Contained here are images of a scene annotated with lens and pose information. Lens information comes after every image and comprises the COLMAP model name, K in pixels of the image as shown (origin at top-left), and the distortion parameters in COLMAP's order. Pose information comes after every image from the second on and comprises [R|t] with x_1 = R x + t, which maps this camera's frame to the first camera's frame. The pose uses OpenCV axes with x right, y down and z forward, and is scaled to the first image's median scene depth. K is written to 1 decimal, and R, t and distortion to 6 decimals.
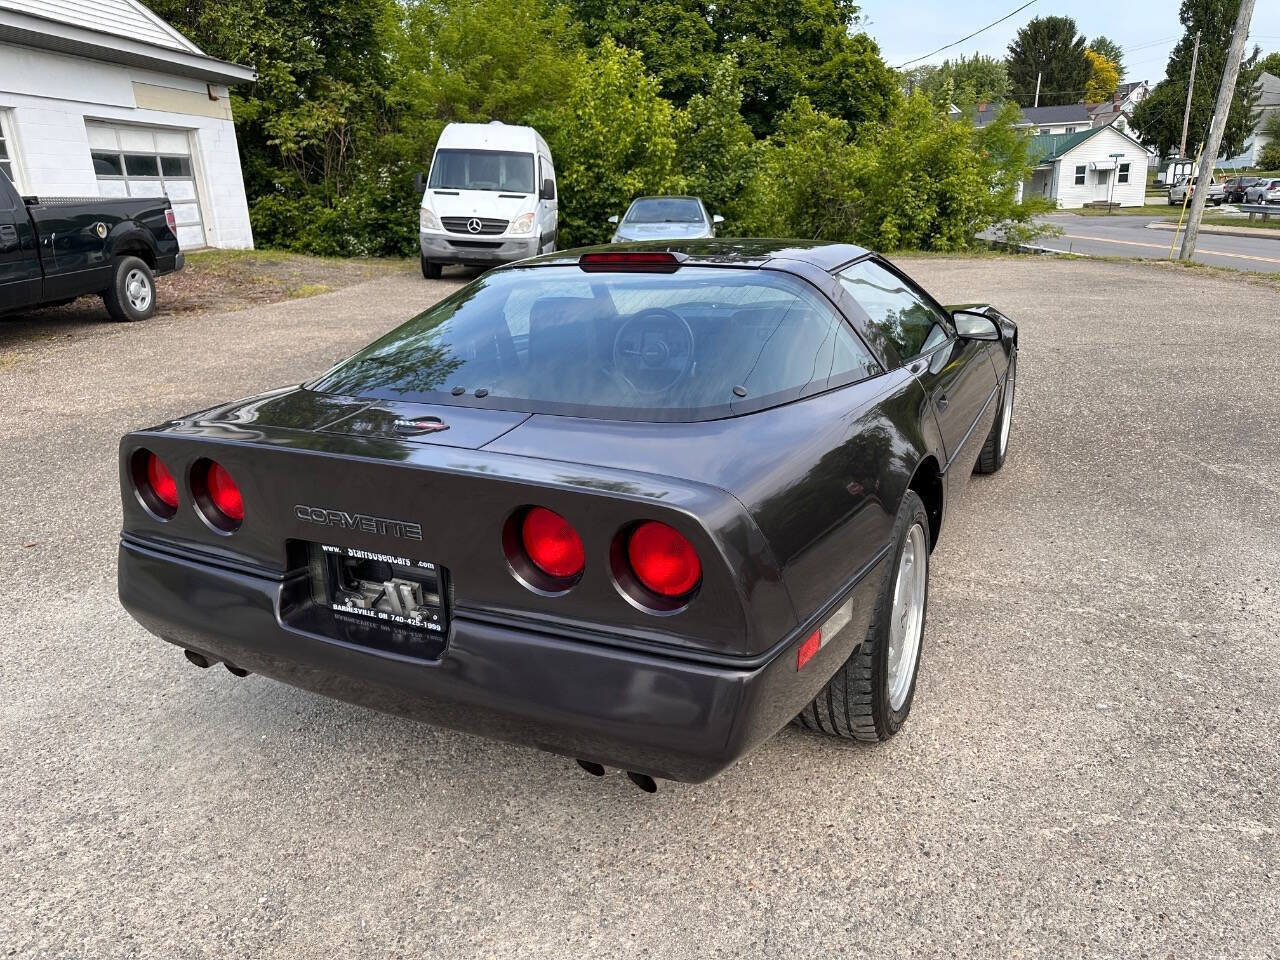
lens RADIAL K [[912.9, 0, 640.0], [0, 912.9, 480.0], [0, 0, 1]] dist [0.041320, -0.057210]
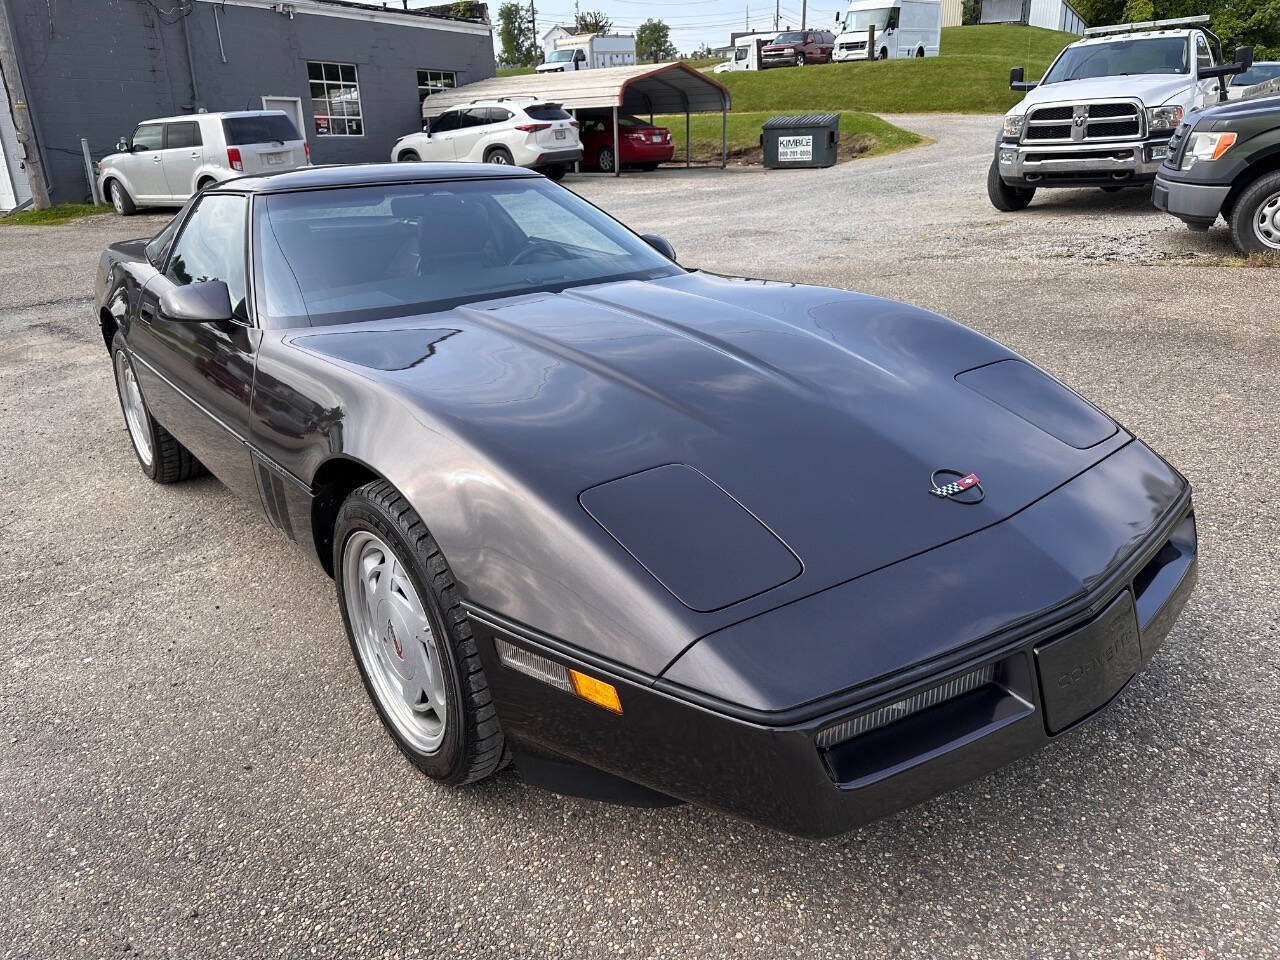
lens RADIAL K [[907.1, 0, 616.9], [0, 907.1, 477.8], [0, 0, 1]] dist [0.032831, -0.044185]
pose [[-0.453100, 0.355362, -0.817569, 0.179753], [-0.213722, 0.847063, 0.486627, -0.100026], [0.865461, 0.395223, -0.307856, 0.322973]]
